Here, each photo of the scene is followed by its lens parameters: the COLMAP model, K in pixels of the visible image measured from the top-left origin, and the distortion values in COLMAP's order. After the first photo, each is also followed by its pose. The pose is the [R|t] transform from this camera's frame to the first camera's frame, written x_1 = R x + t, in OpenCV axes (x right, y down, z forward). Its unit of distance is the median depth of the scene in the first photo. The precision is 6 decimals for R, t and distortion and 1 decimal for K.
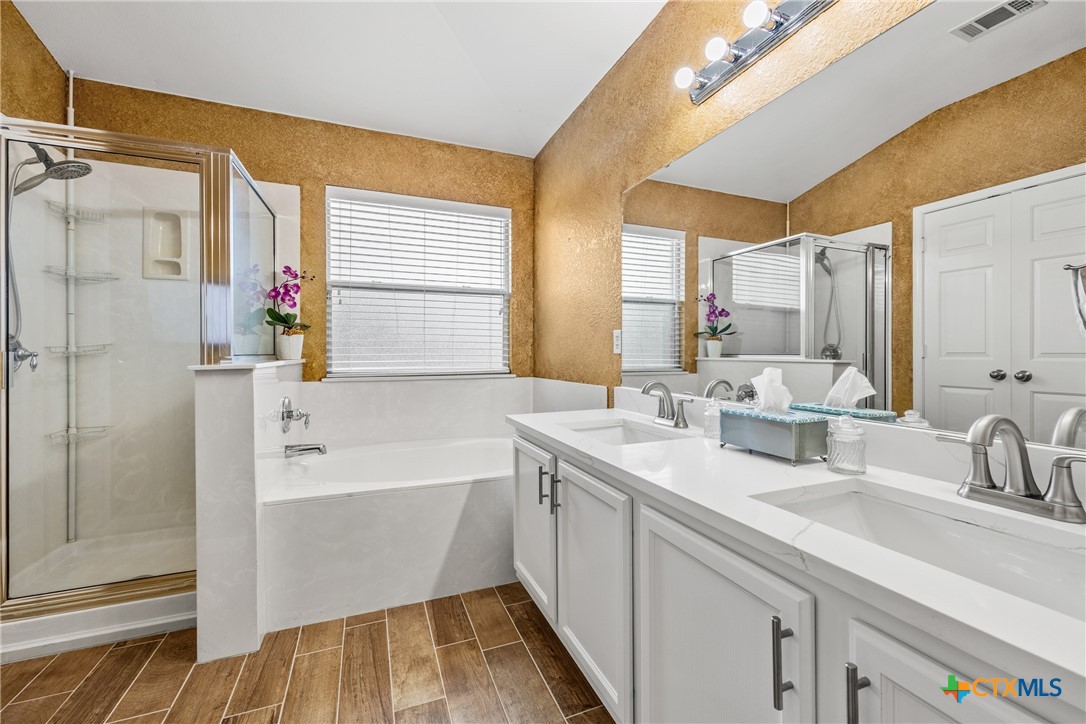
lens RADIAL K [[435.9, 0, 544.4], [0, 435.9, 355.7], [0, 0, 1]] dist [-0.002452, -0.000023]
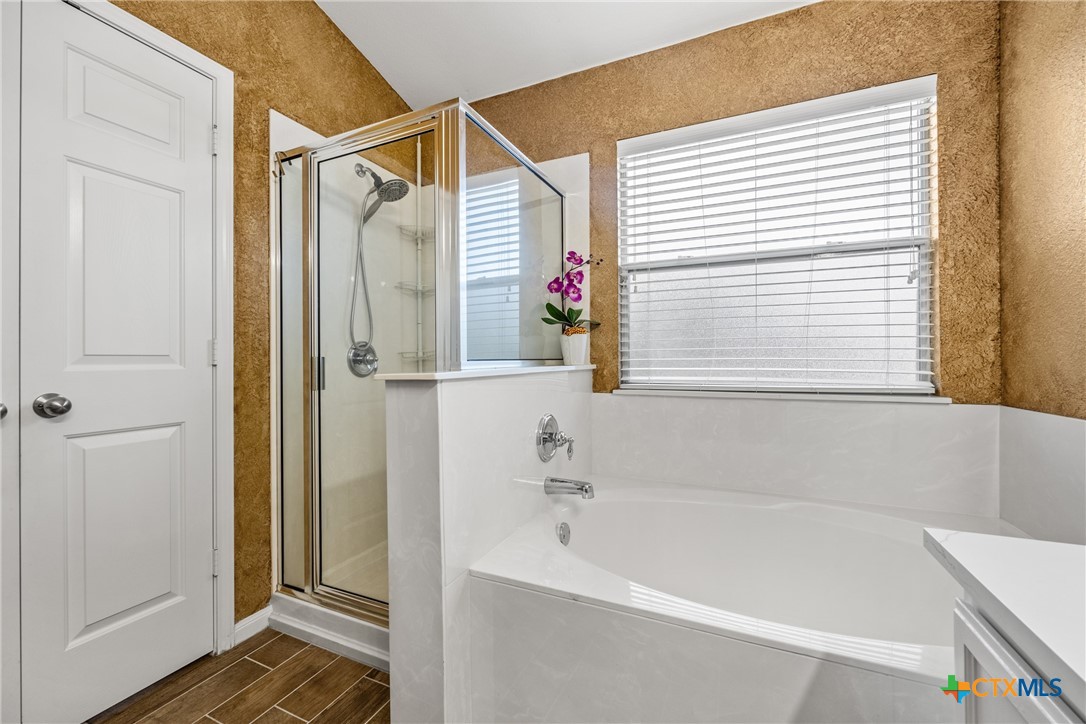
lens RADIAL K [[435.9, 0, 543.5], [0, 435.9, 355.6], [0, 0, 1]] dist [-0.002452, -0.000023]
pose [[0.689764, -0.006789, -0.724002, -0.031836], [-0.000628, 0.999950, -0.009975, -0.000969], [0.724034, 0.007335, 0.689725, 0.371971]]
